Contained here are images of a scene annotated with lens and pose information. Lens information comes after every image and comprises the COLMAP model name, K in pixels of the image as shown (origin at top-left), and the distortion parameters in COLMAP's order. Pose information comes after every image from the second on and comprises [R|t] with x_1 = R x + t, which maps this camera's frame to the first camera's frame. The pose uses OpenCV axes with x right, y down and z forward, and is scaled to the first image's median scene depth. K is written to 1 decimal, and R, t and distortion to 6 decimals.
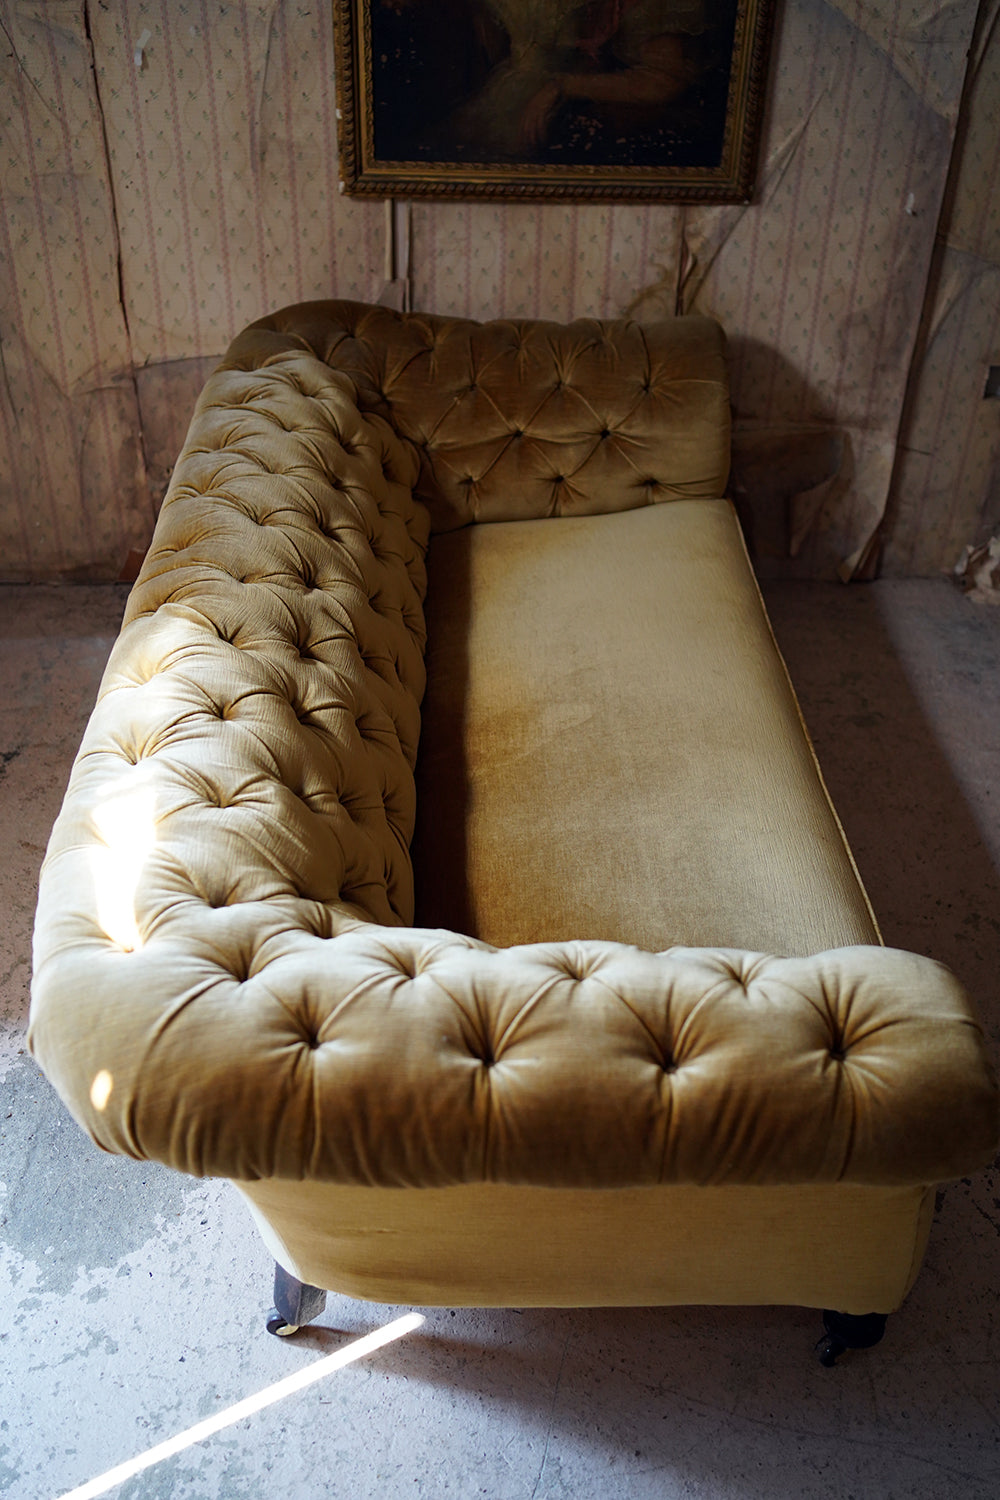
lens RADIAL K [[1508.9, 0, 515.7], [0, 1508.9, 743.3], [0, 0, 1]] dist [0.028939, 0.000000]
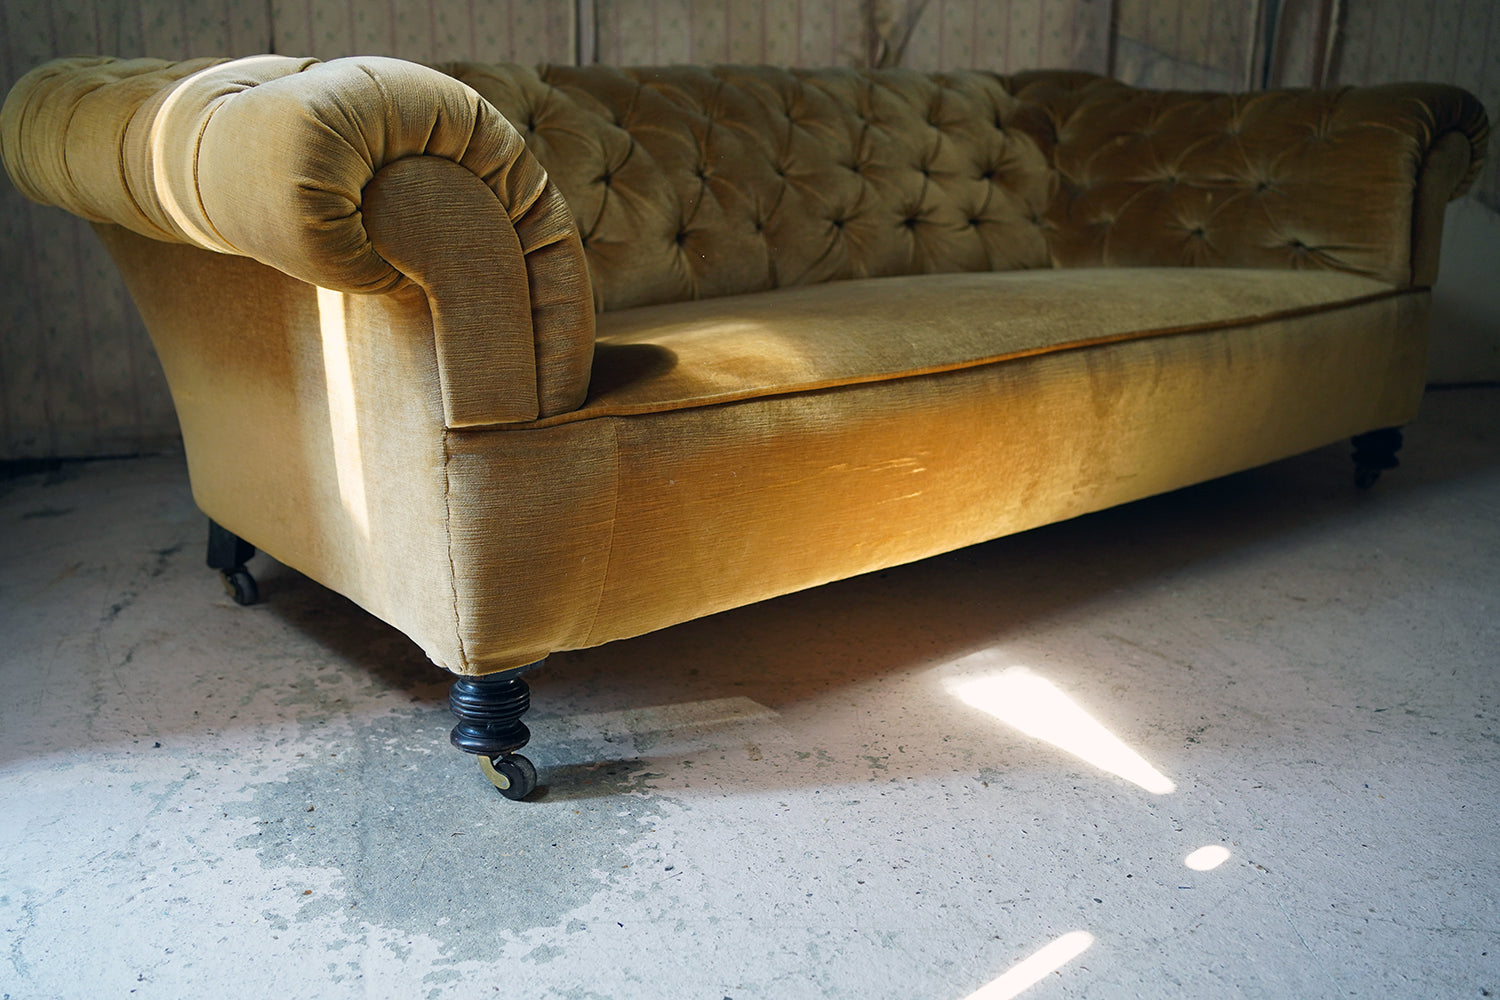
lens RADIAL K [[1508.9, 0, 753.1], [0, 1508.9, 481.5], [0, 0, 1]] dist [0.028939, 0.000000]
pose [[0.972325, -0.077452, 0.220423, -0.204527], [0.151529, 0.927167, -0.342637, 0.265461], [-0.177831, 0.366555, 0.913243, 0.235492]]
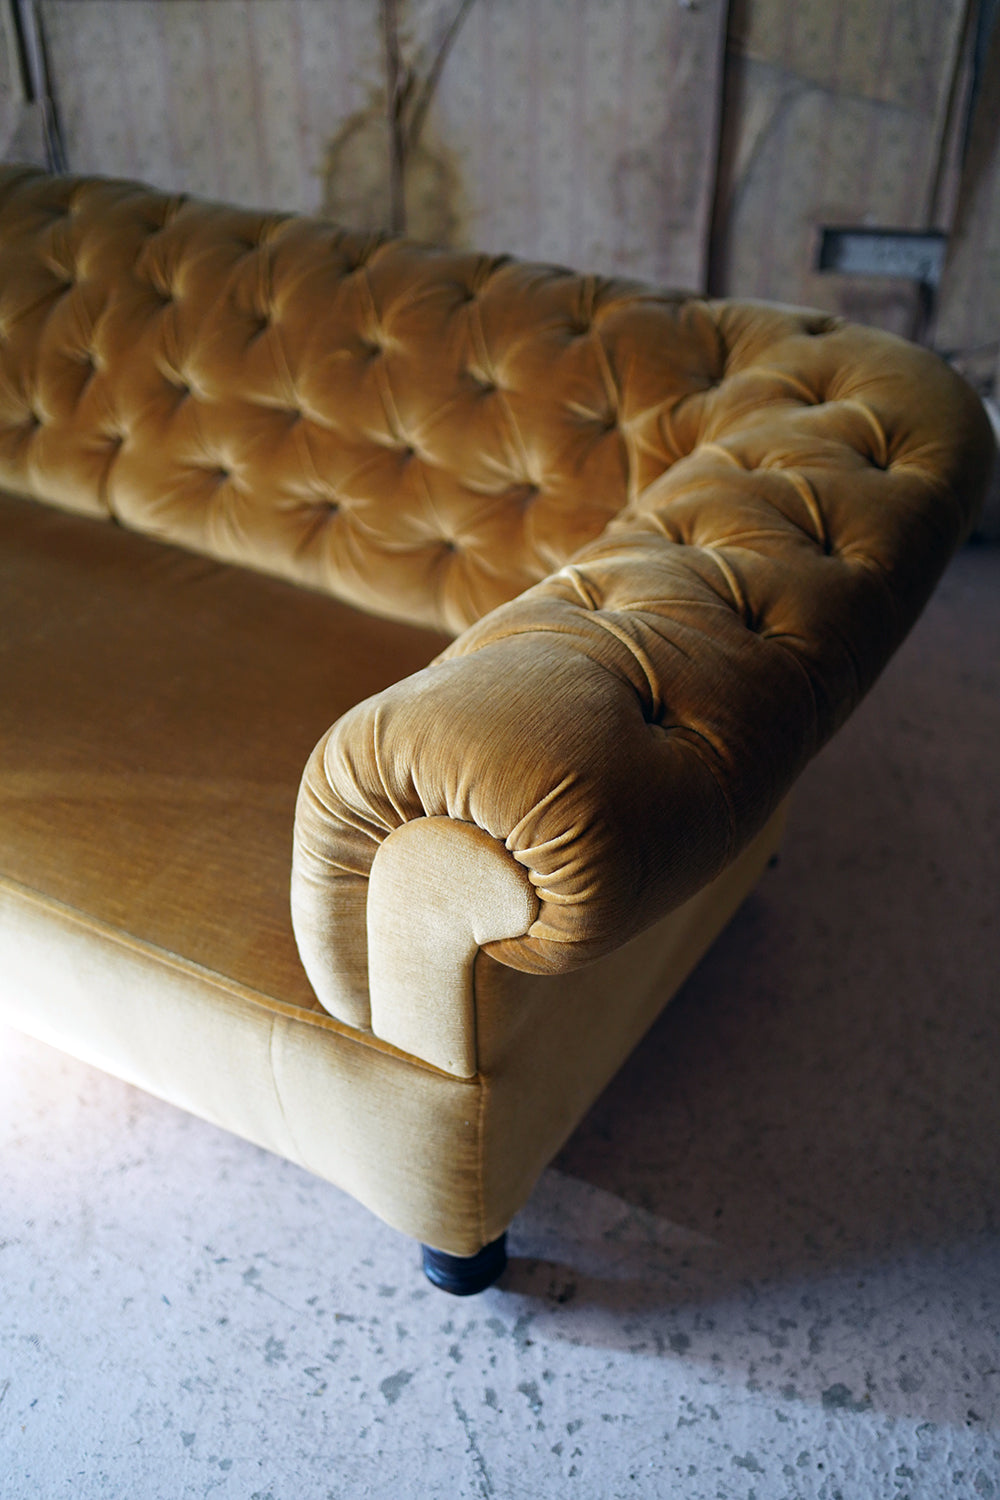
lens RADIAL K [[1508.9, 0, 512.6], [0, 1508.9, 748.1], [0, 0, 1]] dist [0.028939, 0.000000]
pose [[0.993738, 0.038363, -0.104948, 0.268999], [-0.039266, 0.999207, -0.006559, 0.023769], [0.104613, 0.010639, 0.994456, 0.253160]]
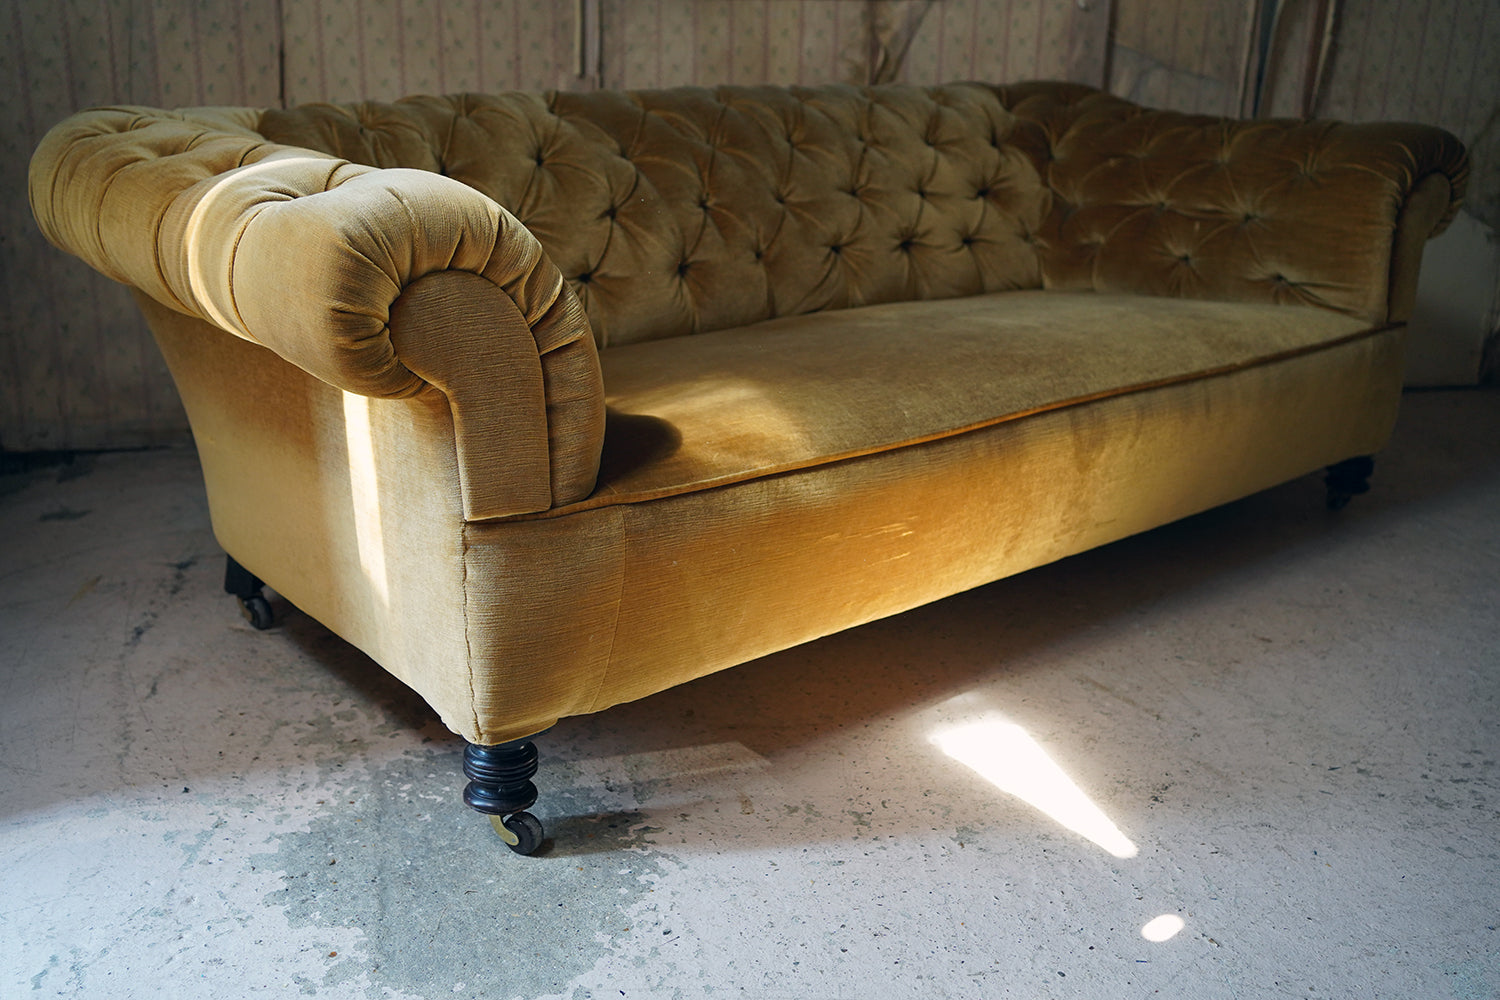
lens RADIAL K [[1508.9, 0, 754.1], [0, 1508.9, 477.7], [0, 0, 1]] dist [0.028939, 0.000000]
pose [[0.971879, -0.068880, 0.225181, -0.210651], [0.134529, 0.947256, -0.290873, 0.222201], [-0.193269, 0.312987, 0.929885, 0.190629]]
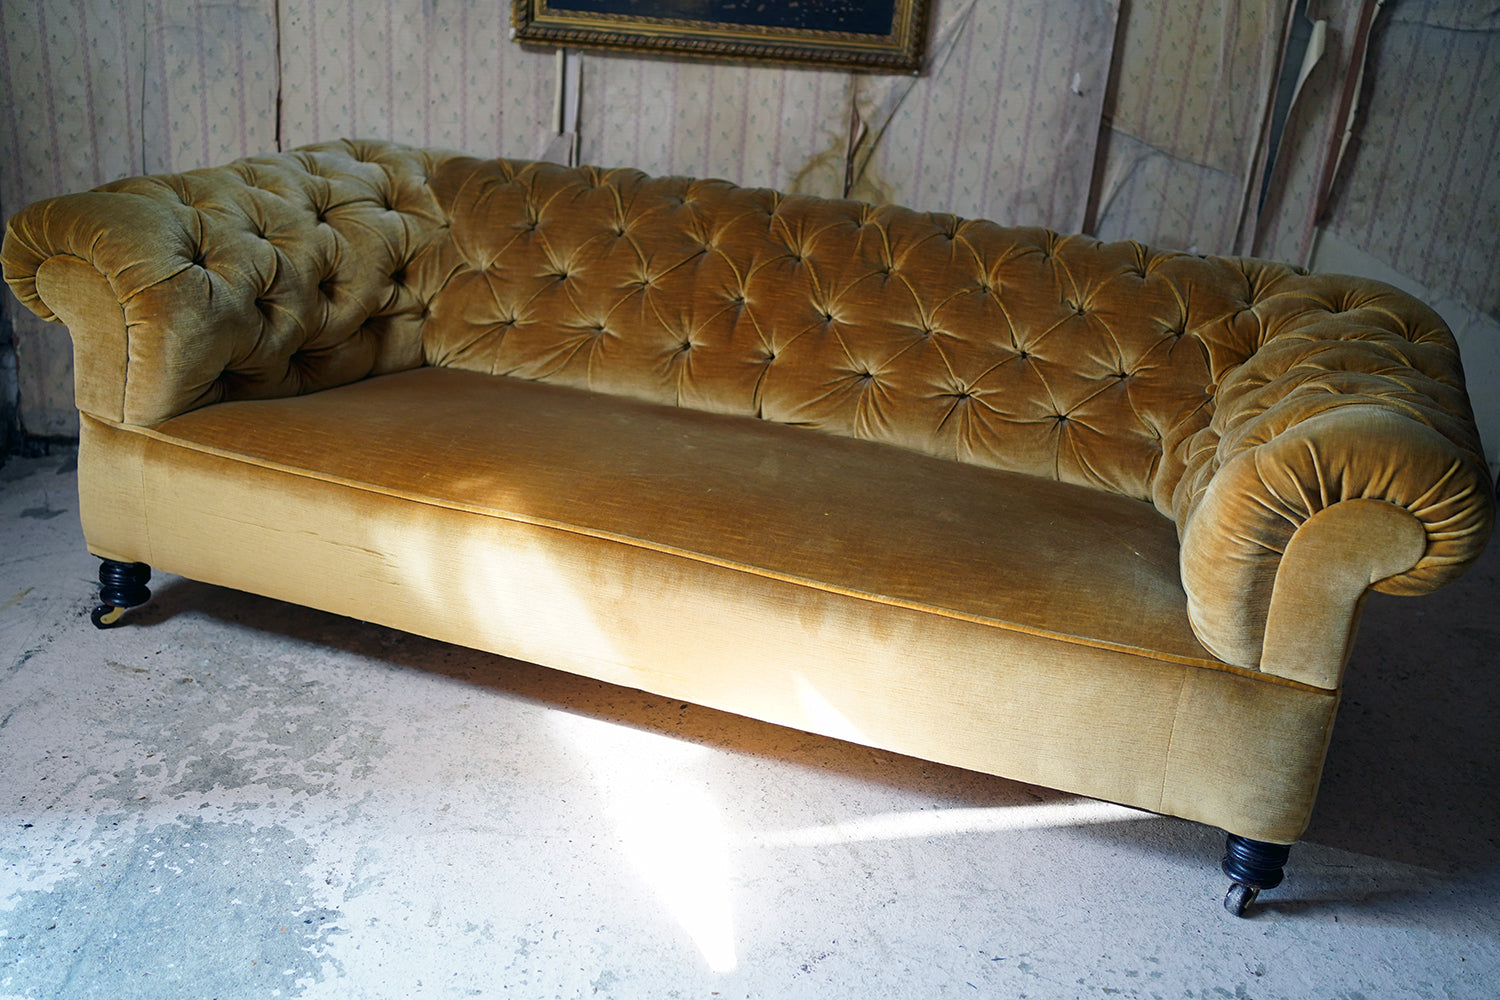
lens RADIAL K [[1508.9, 0, 755.2], [0, 1508.9, 486.9], [0, 0, 1]] dist [0.028939, 0.000000]
pose [[0.997420, 0.029493, 0.065444, -0.013030], [-0.013909, 0.973822, -0.226888, 0.142127], [-0.070423, 0.225392, 0.971720, 0.090700]]
